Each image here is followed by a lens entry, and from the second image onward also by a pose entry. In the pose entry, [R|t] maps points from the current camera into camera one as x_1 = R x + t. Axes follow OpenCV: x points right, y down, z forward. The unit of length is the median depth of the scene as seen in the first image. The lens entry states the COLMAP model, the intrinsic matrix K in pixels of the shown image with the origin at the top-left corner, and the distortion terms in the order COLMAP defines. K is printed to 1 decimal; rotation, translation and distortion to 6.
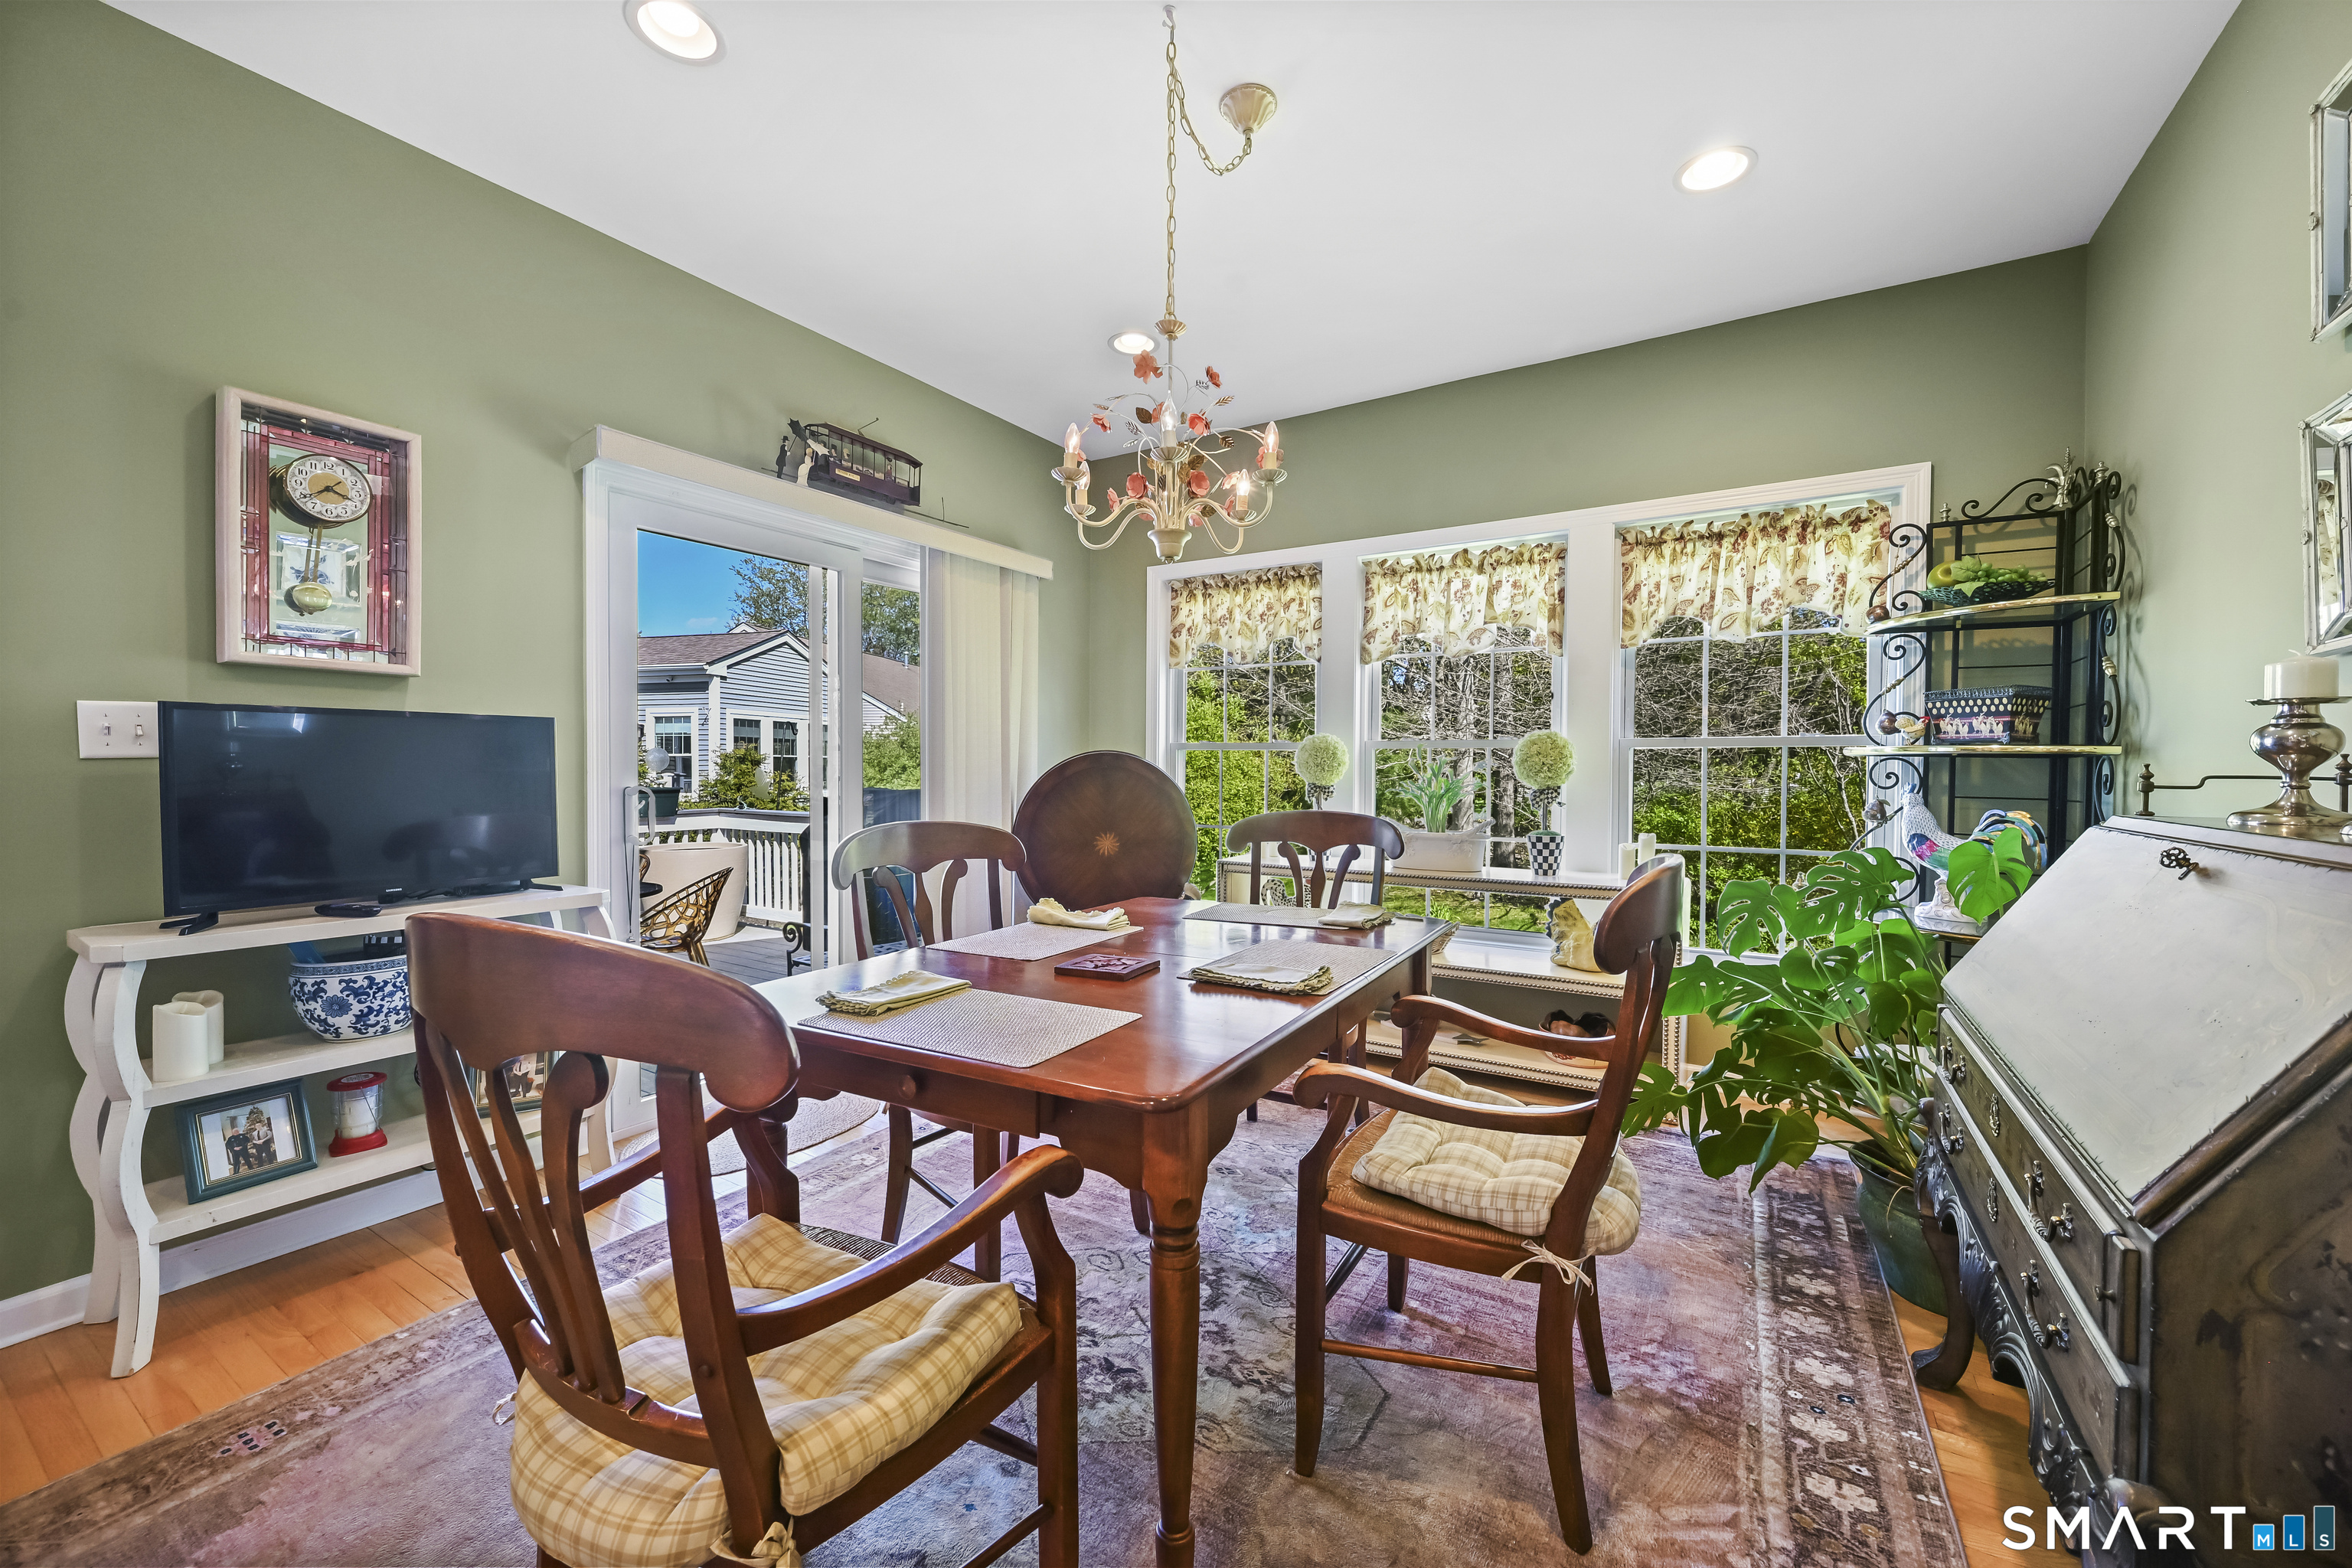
lens RADIAL K [[915.6, 0, 1182.5], [0, 915.6, 788.2], [0, 0, 1]] dist [0.000779, 0.000460]
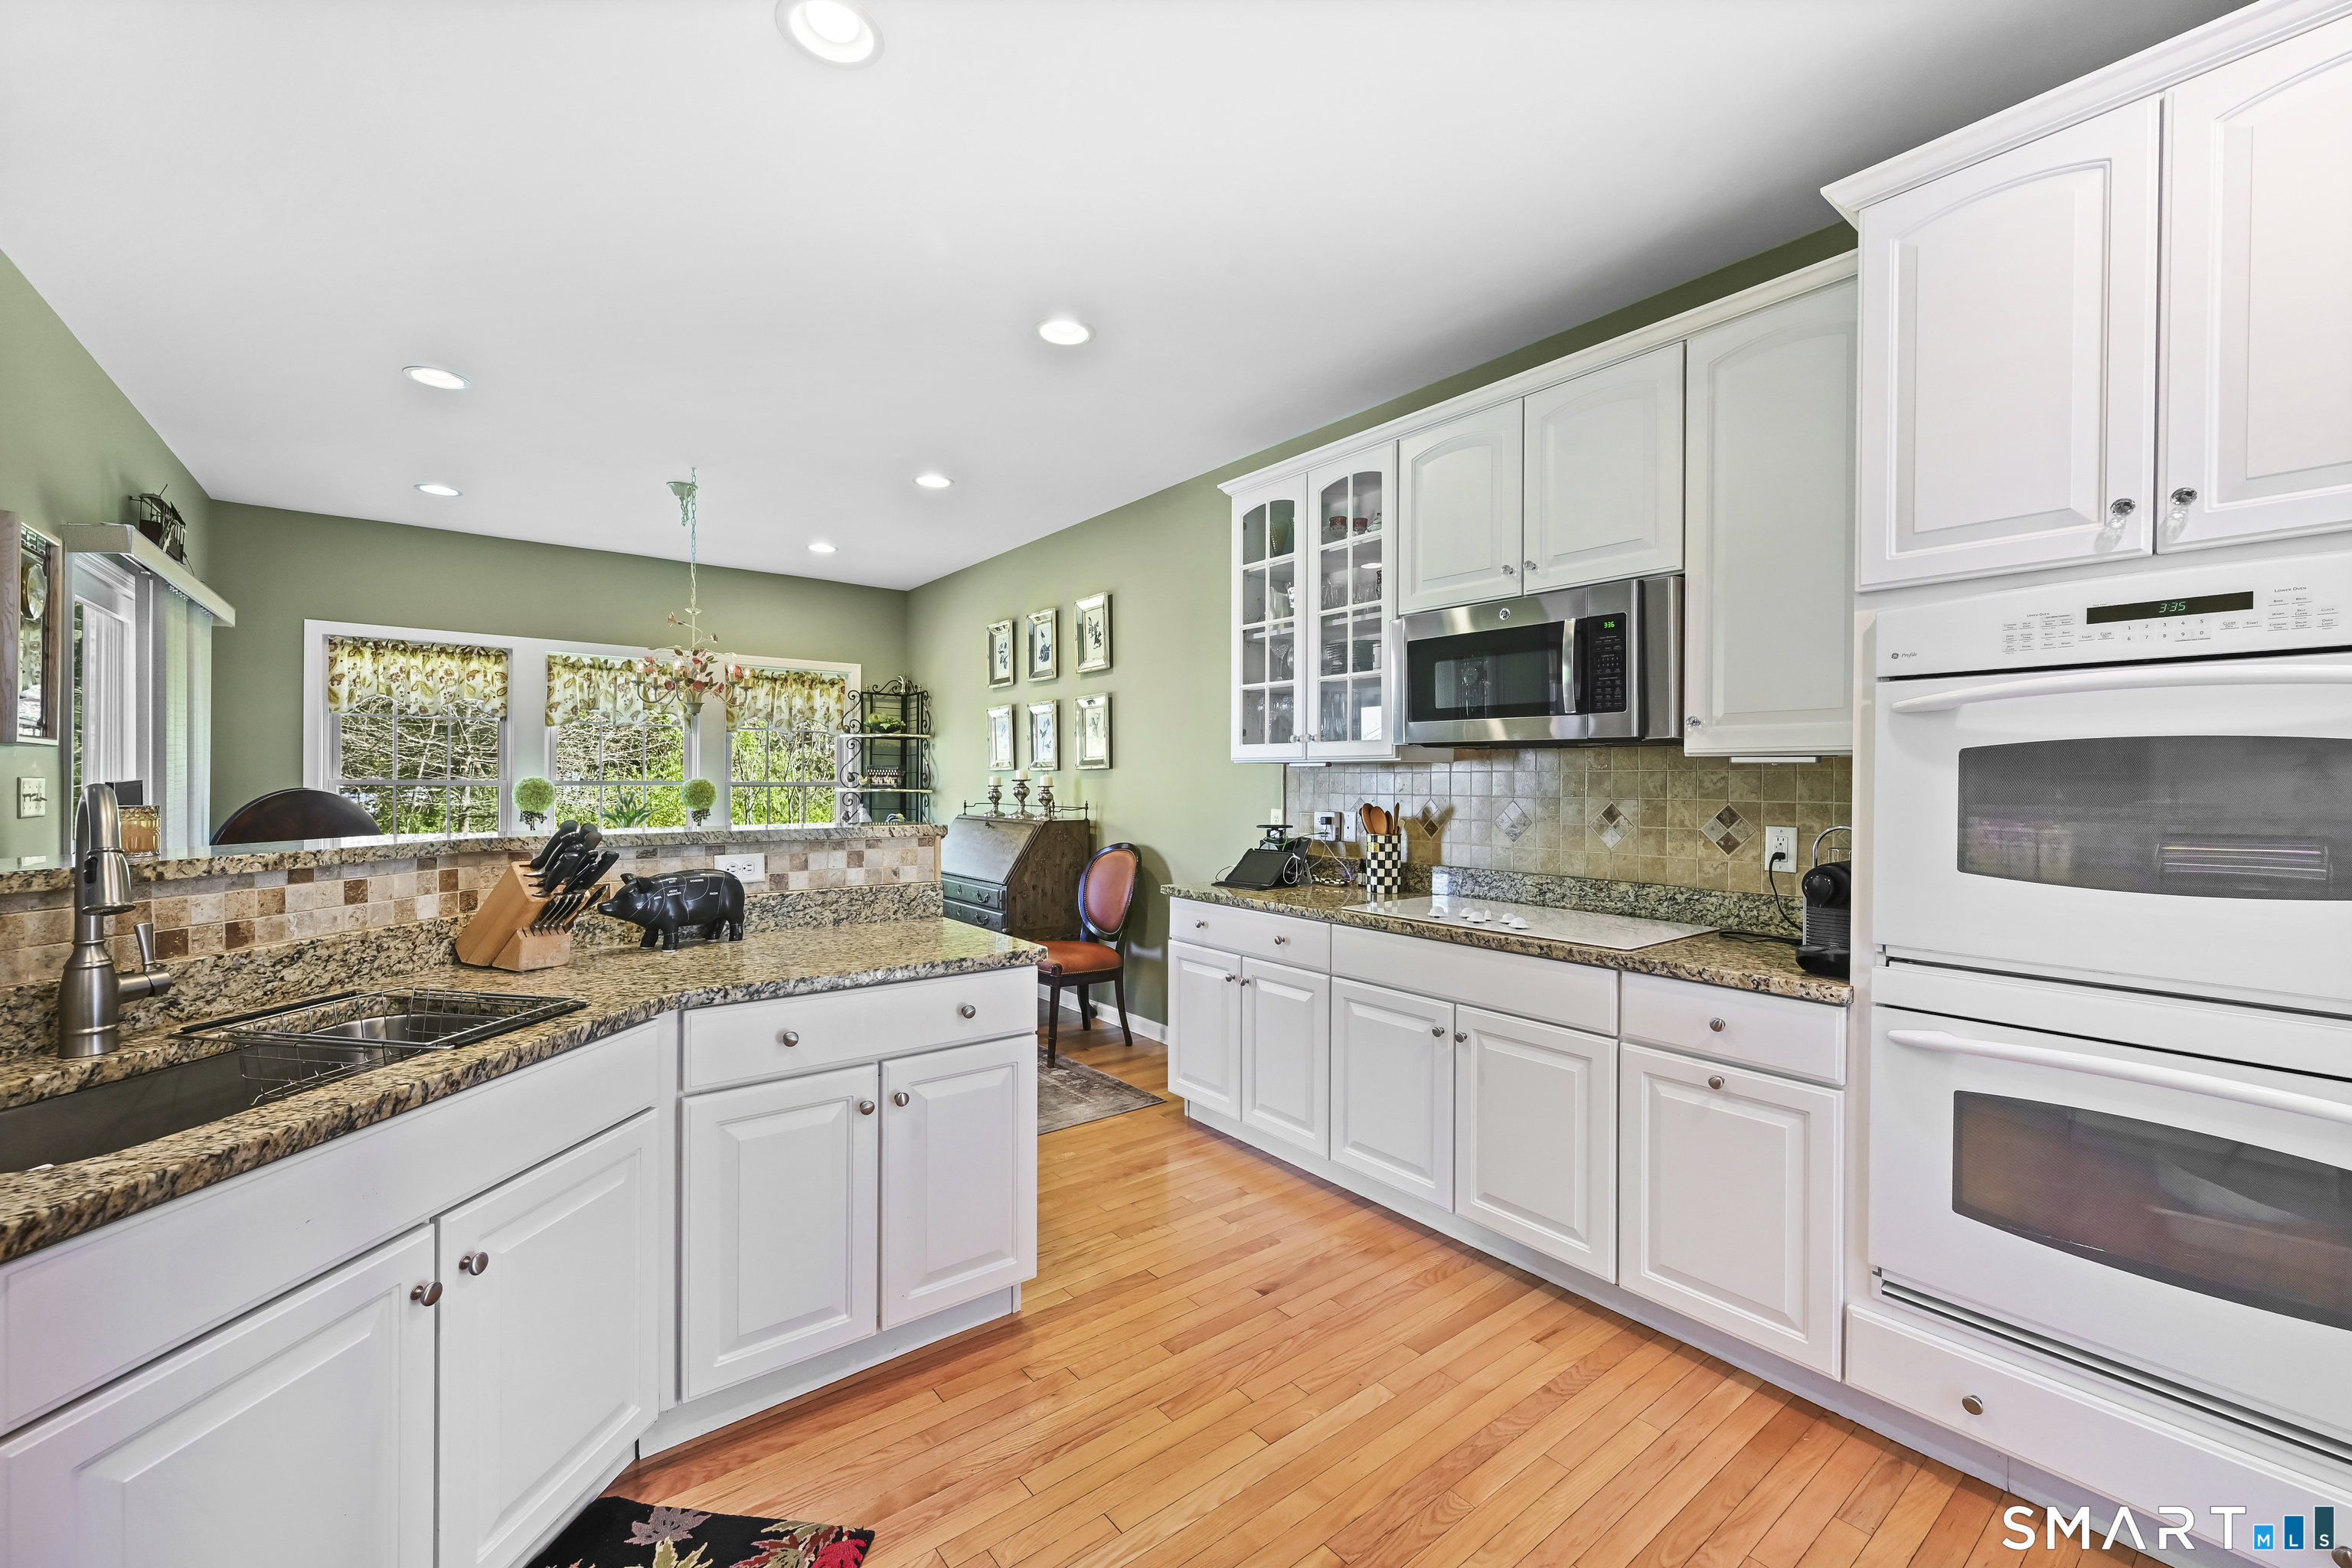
lens RADIAL K [[950.6, 0, 1192.6], [0, 950.6, 785.8], [0, 0, 1]] dist [-0.000669, -0.000066]
pose [[0.336639, -0.006760, 0.941609, -1.035941], [0.016827, 0.999858, 0.001162, -0.034392], [-0.941483, 0.015453, 0.336705, -0.526640]]
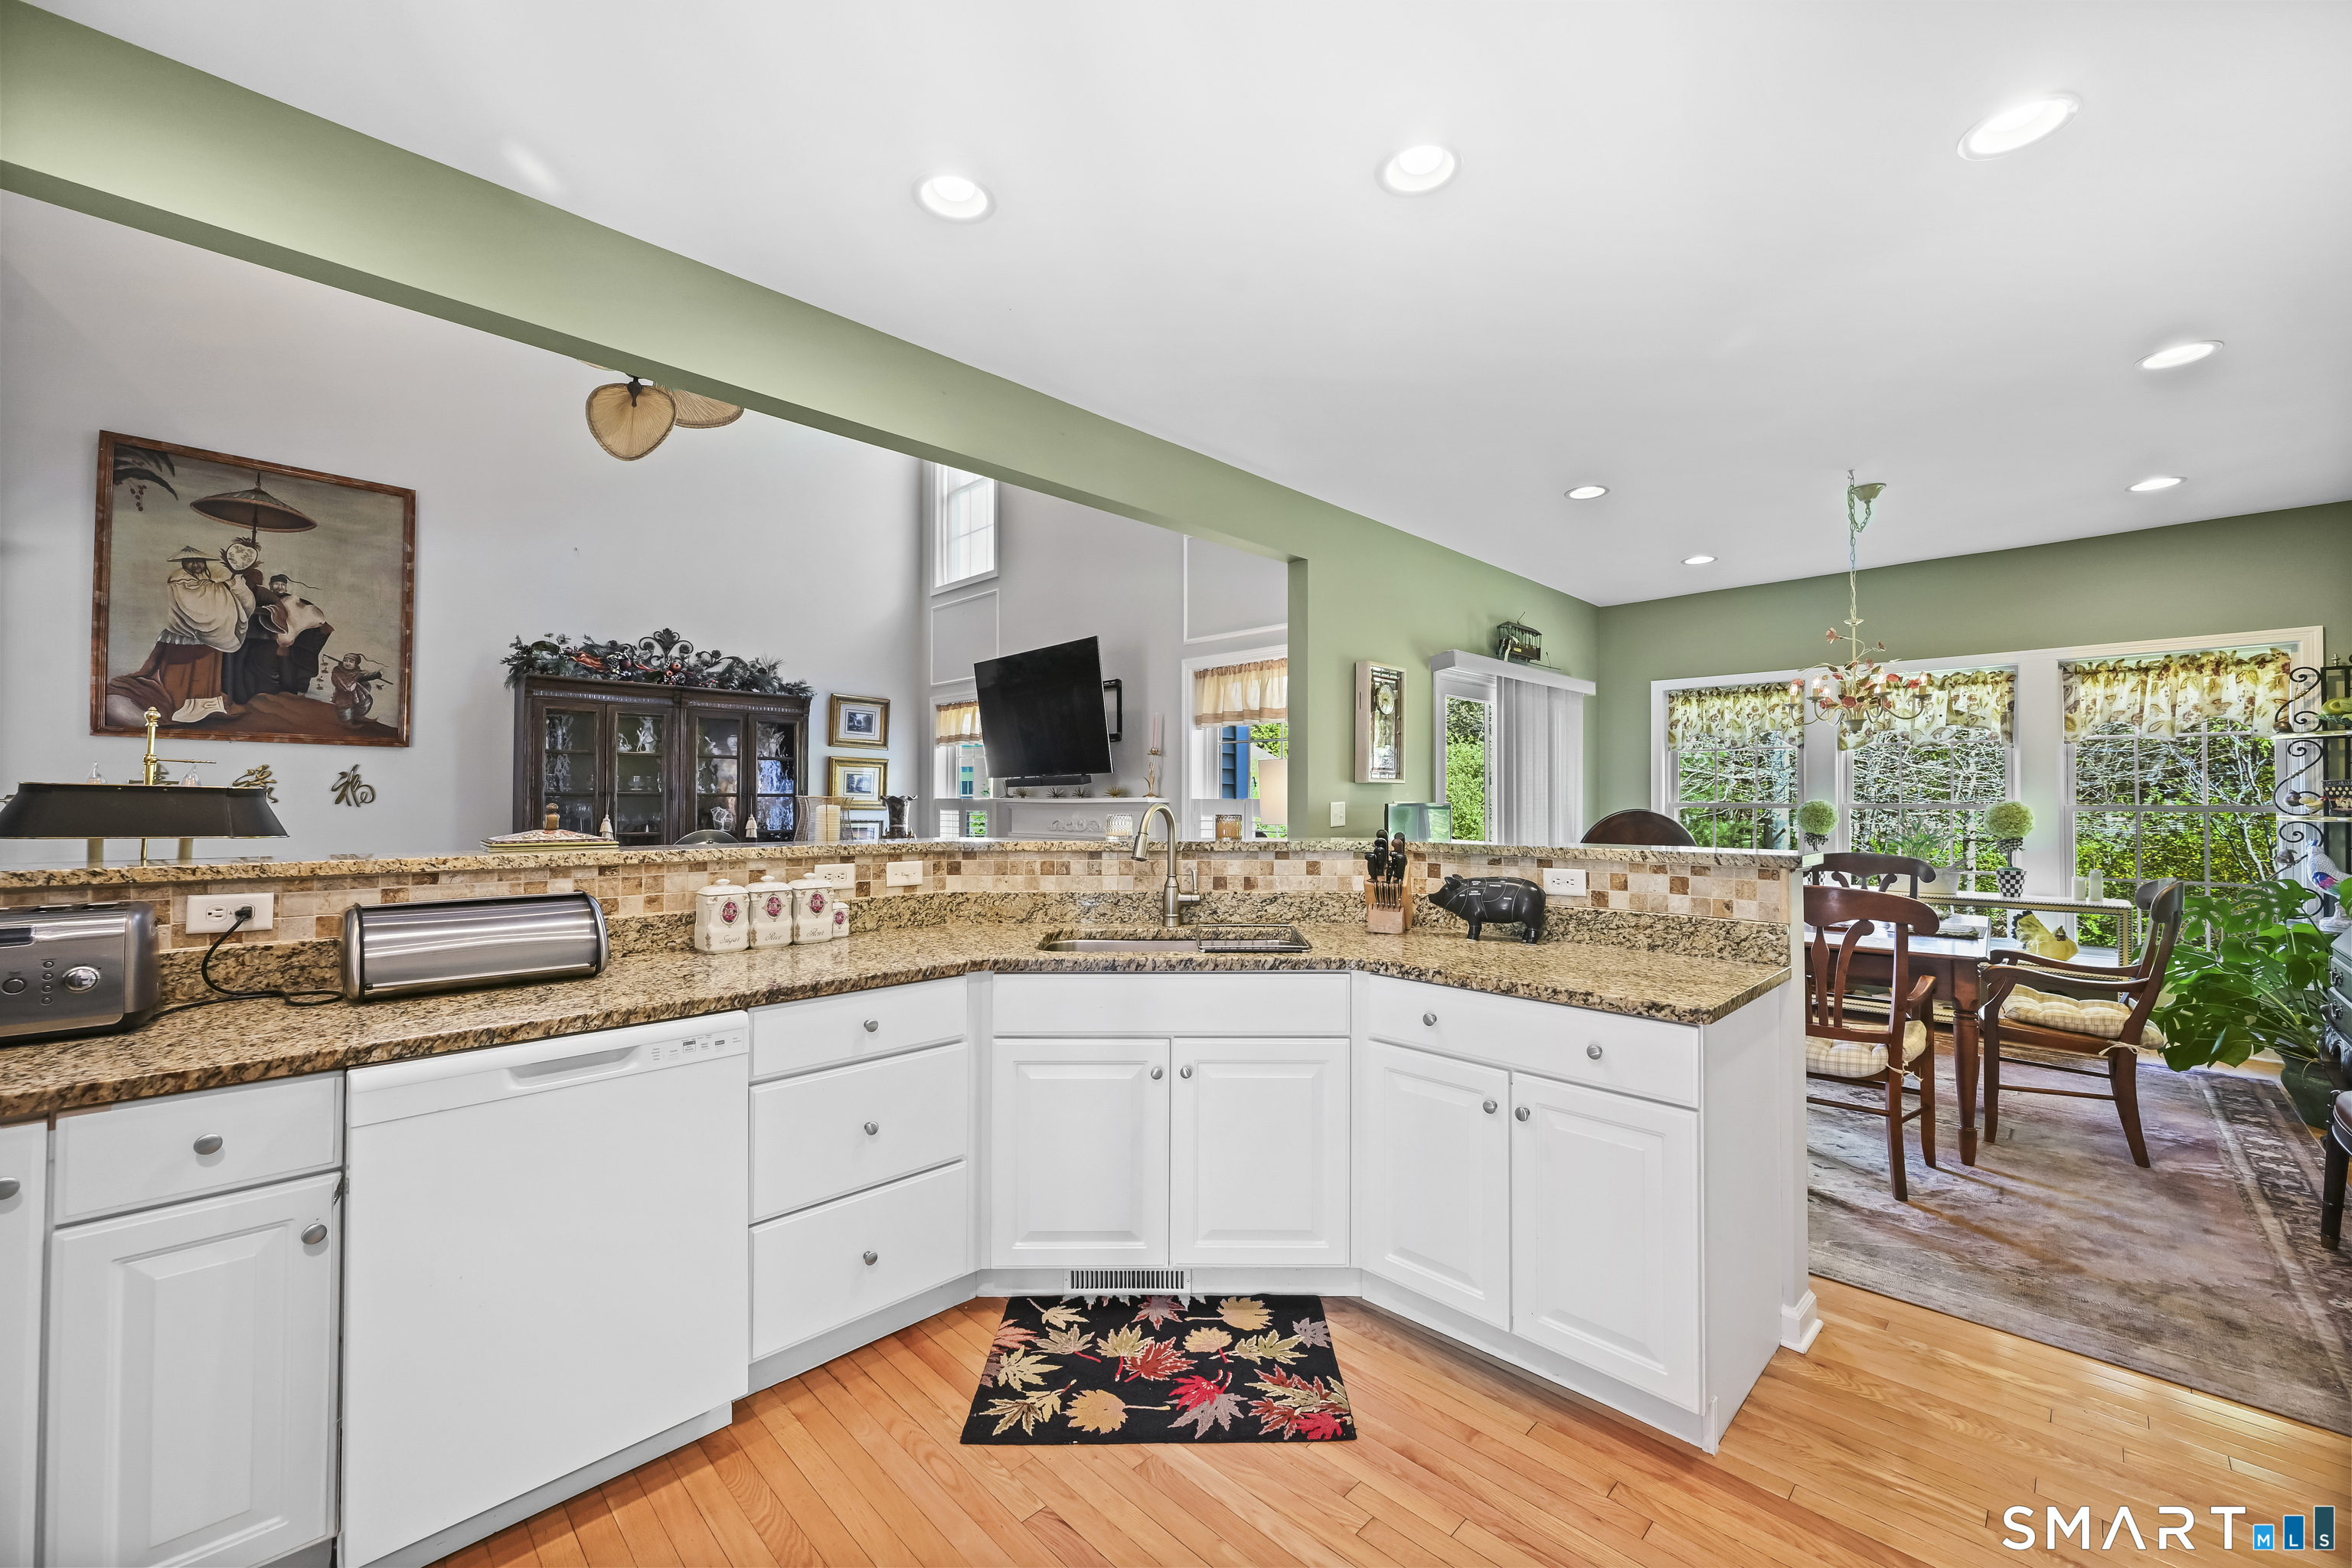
lens RADIAL K [[915.6, 0, 1182.5], [0, 915.6, 788.2], [0, 0, 1]] dist [0.000779, 0.000460]
pose [[0.974677, -0.004141, -0.223580, -0.601982], [-0.003580, 0.999411, -0.034117, -0.027371], [0.223590, 0.034053, 0.974088, -0.785738]]
